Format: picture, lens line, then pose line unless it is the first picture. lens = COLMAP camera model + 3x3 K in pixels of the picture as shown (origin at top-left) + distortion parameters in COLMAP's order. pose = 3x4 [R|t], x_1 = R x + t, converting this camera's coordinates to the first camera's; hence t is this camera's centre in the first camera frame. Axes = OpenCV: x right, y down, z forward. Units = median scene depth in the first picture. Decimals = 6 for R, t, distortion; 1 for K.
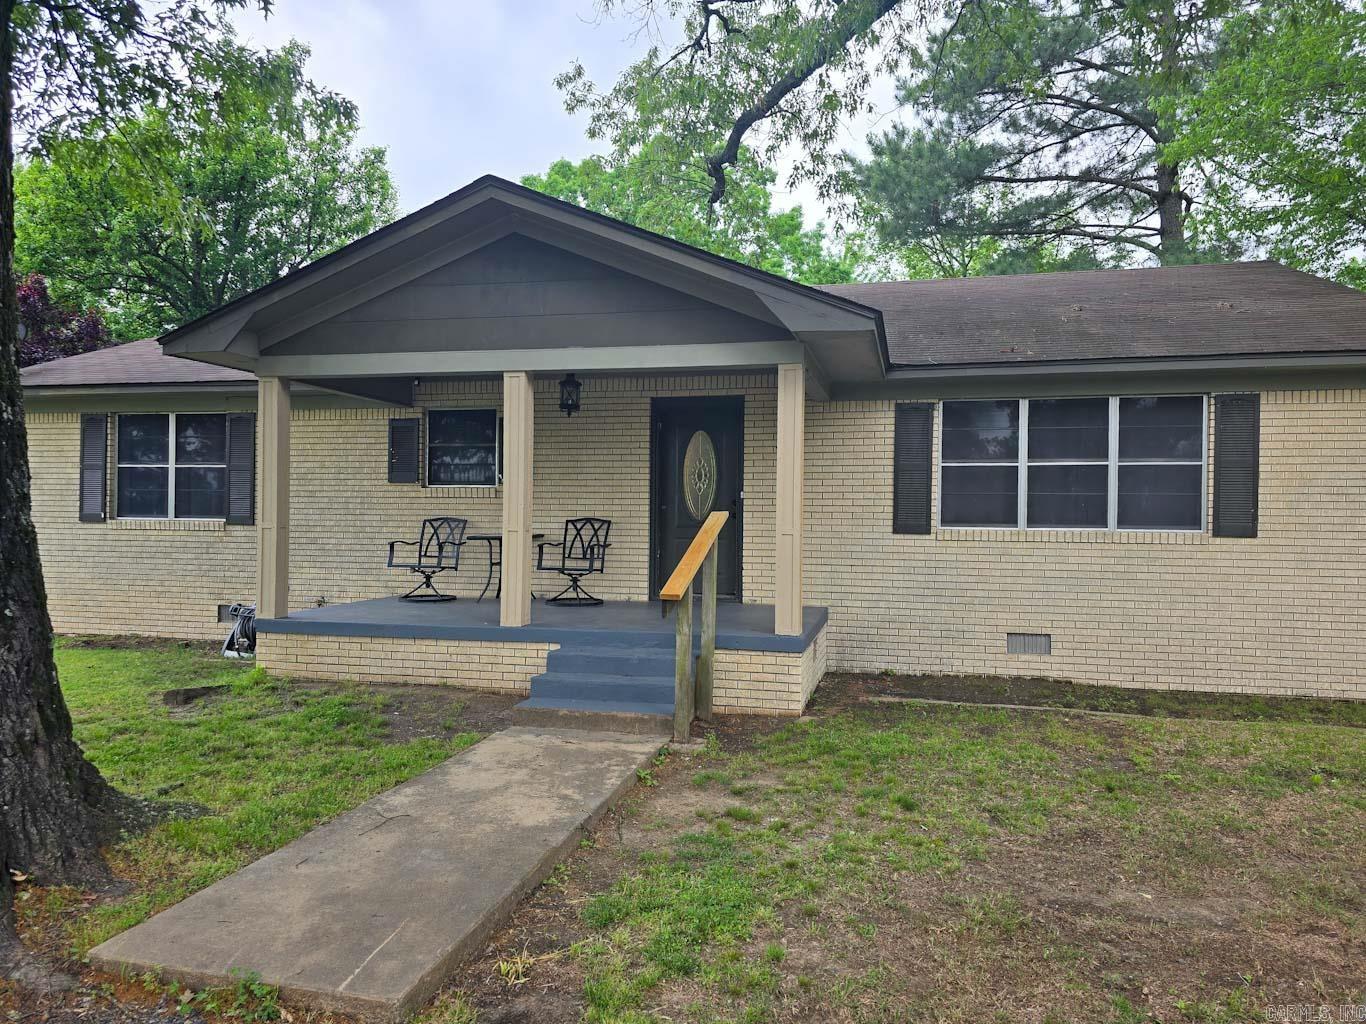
lens RADIAL K [[922.2, 0, 678.1], [0, 922.2, 516.8], [0, 0, 1]] dist [0.000361, -0.002712]
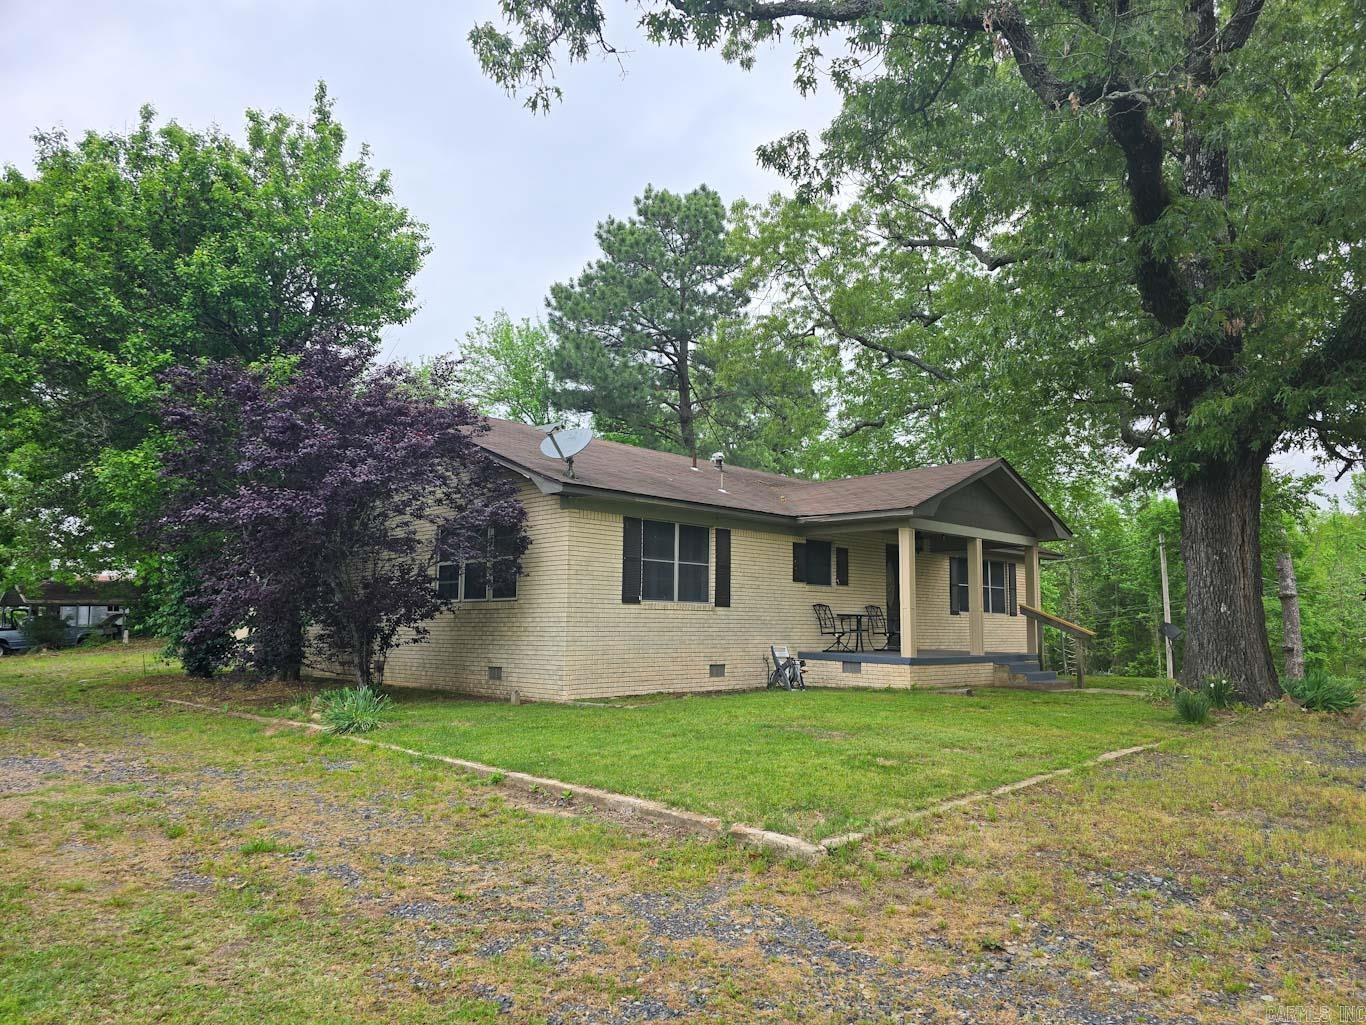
lens RADIAL K [[922.2, 0, 682.4], [0, 922.2, 513.5], [0, 0, 1]] dist [0.000361, -0.002712]
pose [[0.462152, 0.089842, 0.882238, -1.080833], [-0.035219, 0.995929, -0.082971, -0.008846], [-0.886101, 0.007273, 0.463435, 0.235471]]
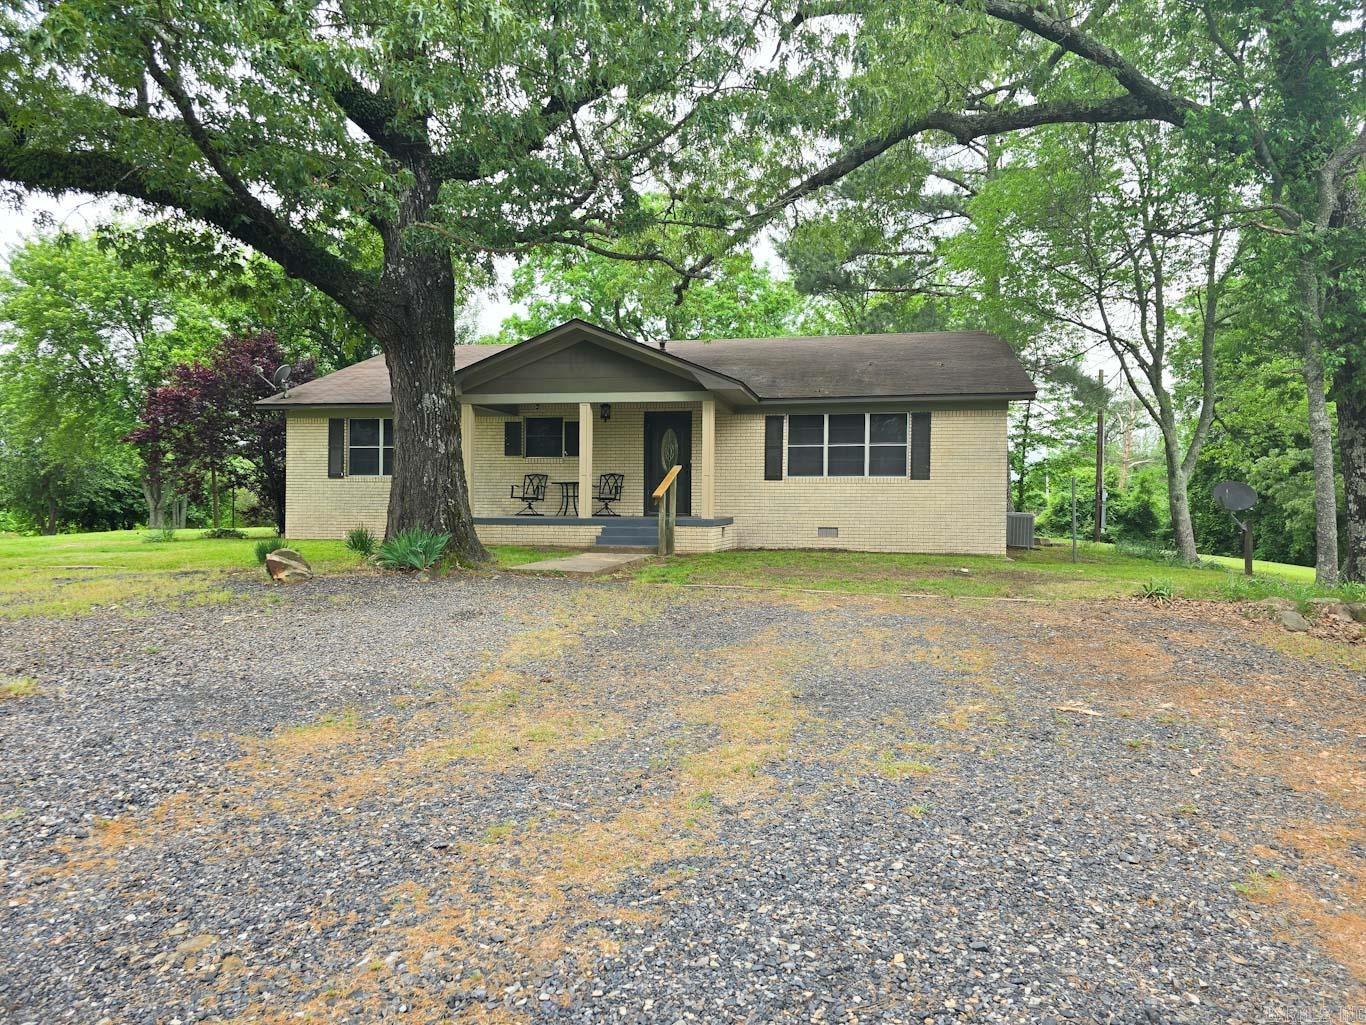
lens RADIAL K [[922.2, 0, 690.9], [0, 922.2, 512.7], [0, 0, 1]] dist [0.000361, -0.002712]
pose [[0.999316, -0.003620, 0.036790, -0.003777], [0.003197, 0.999928, 0.011544, 0.068538], [-0.036829, -0.011419, 0.999256, -1.061776]]
